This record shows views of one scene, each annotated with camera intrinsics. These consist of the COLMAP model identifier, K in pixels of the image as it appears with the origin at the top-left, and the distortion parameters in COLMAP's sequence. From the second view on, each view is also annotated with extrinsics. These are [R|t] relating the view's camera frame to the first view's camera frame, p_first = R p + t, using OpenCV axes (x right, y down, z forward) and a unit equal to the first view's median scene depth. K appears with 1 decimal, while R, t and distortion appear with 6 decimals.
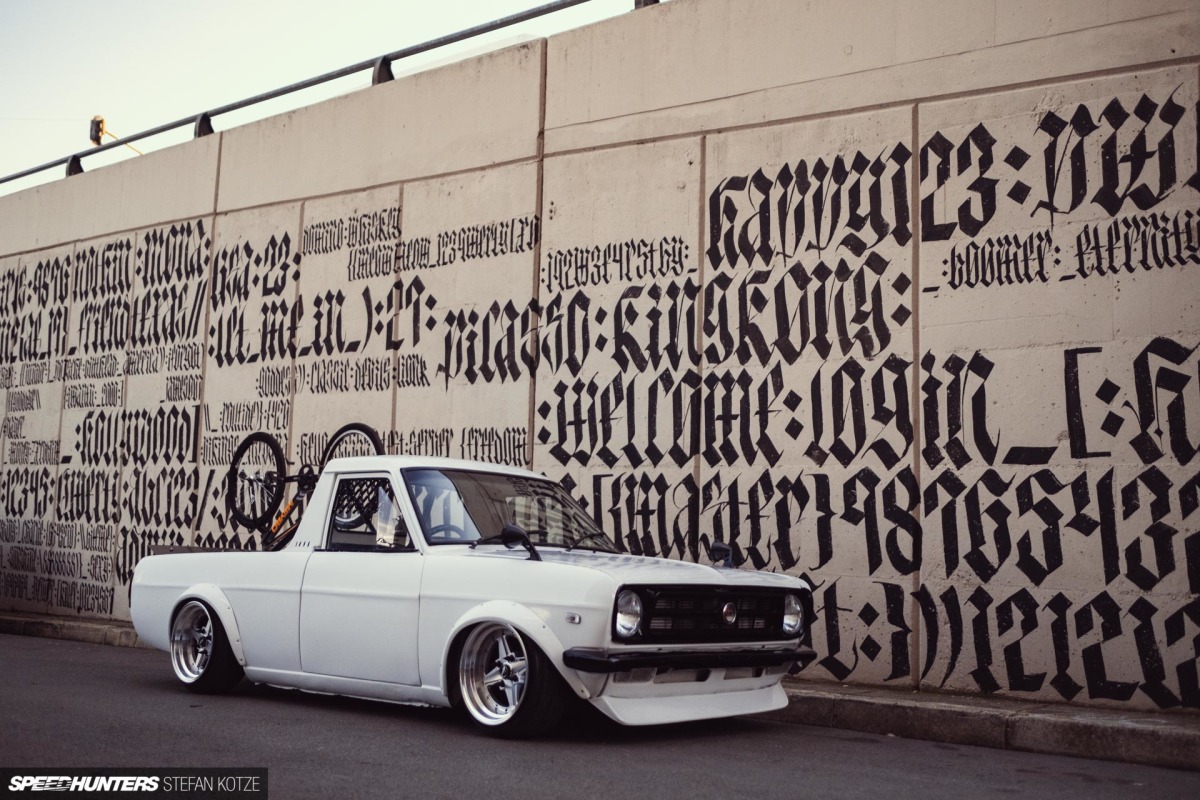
lens RADIAL K [[1214.3, 0, 611.0], [0, 1214.3, 396.0], [0, 0, 1]] dist [-0.028003, 0.073742]
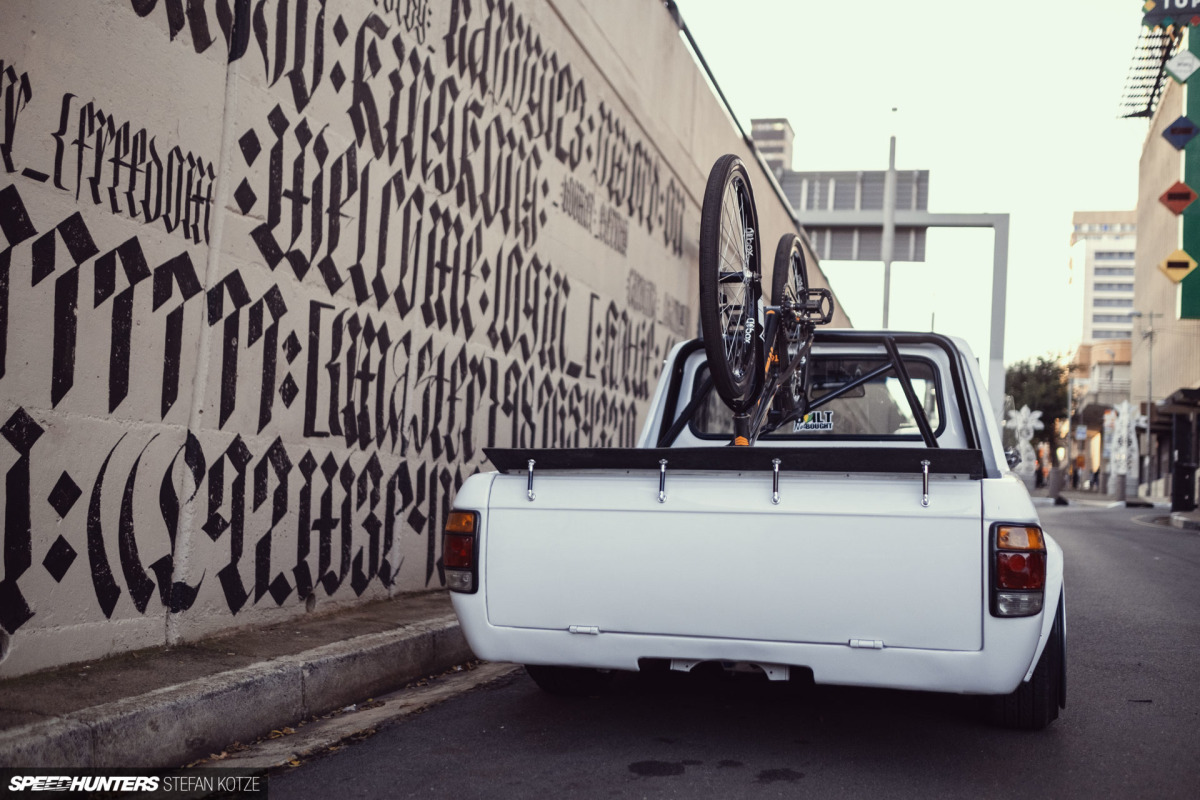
lens RADIAL K [[1214.3, 0, 611.0], [0, 1214.3, 396.0], [0, 0, 1]] dist [-0.028003, 0.073742]
pose [[-0.412104, 0.020268, 0.910911, -0.642494], [-0.167915, 0.980939, -0.097792, 0.153805], [-0.895530, -0.193257, -0.400846, 1.188101]]
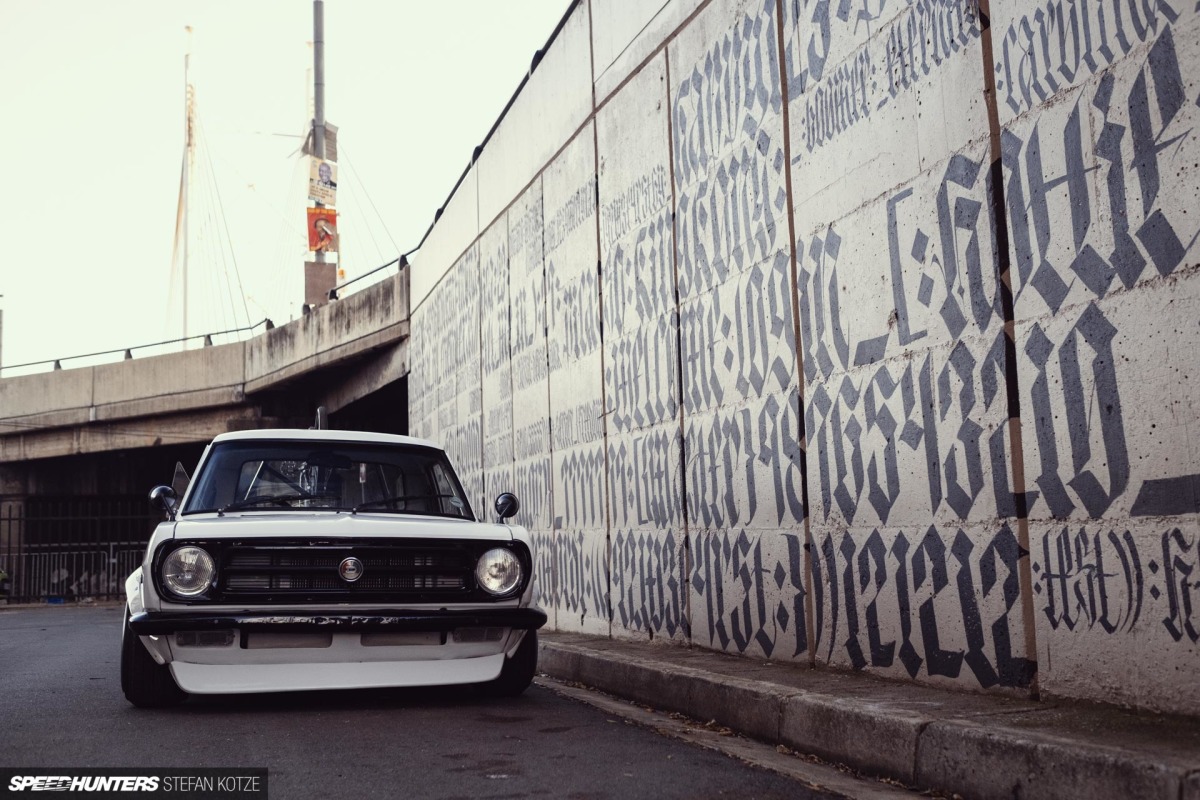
lens RADIAL K [[1204.3, 0, 600.0], [0, 1204.3, 400.0], [0, 0, 1]] dist [-0.017141, 0.056411]
pose [[0.846226, -0.110094, -0.521325, 0.479700], [0.105075, 0.993688, -0.039288, 0.074199], [0.522360, -0.021532, 0.852453, 0.230691]]
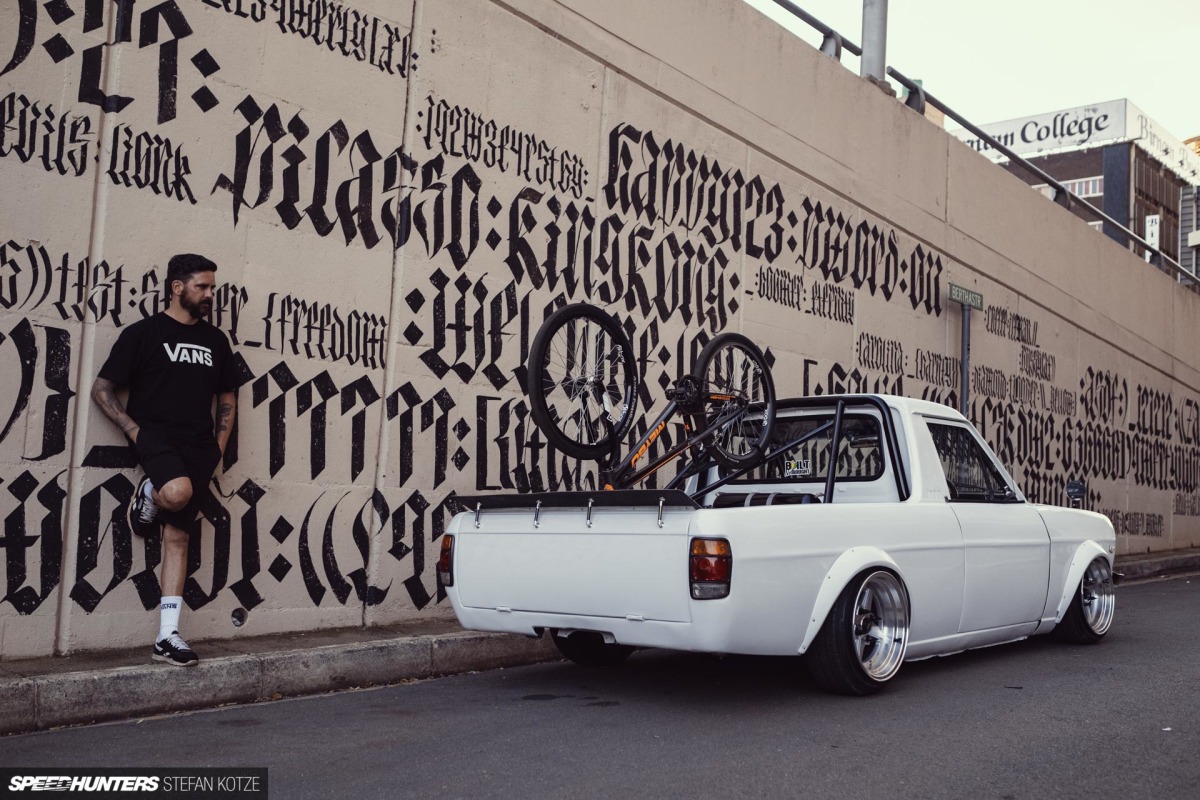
lens RADIAL K [[1214.3, 0, 611.0], [0, 1214.3, 396.0], [0, 0, 1]] dist [-0.028003, 0.073742]
pose [[0.006203, 0.067081, 0.997728, -0.913694], [-0.150760, 0.986406, -0.065383, 0.115062], [-0.988551, -0.150012, 0.016232, 0.973910]]
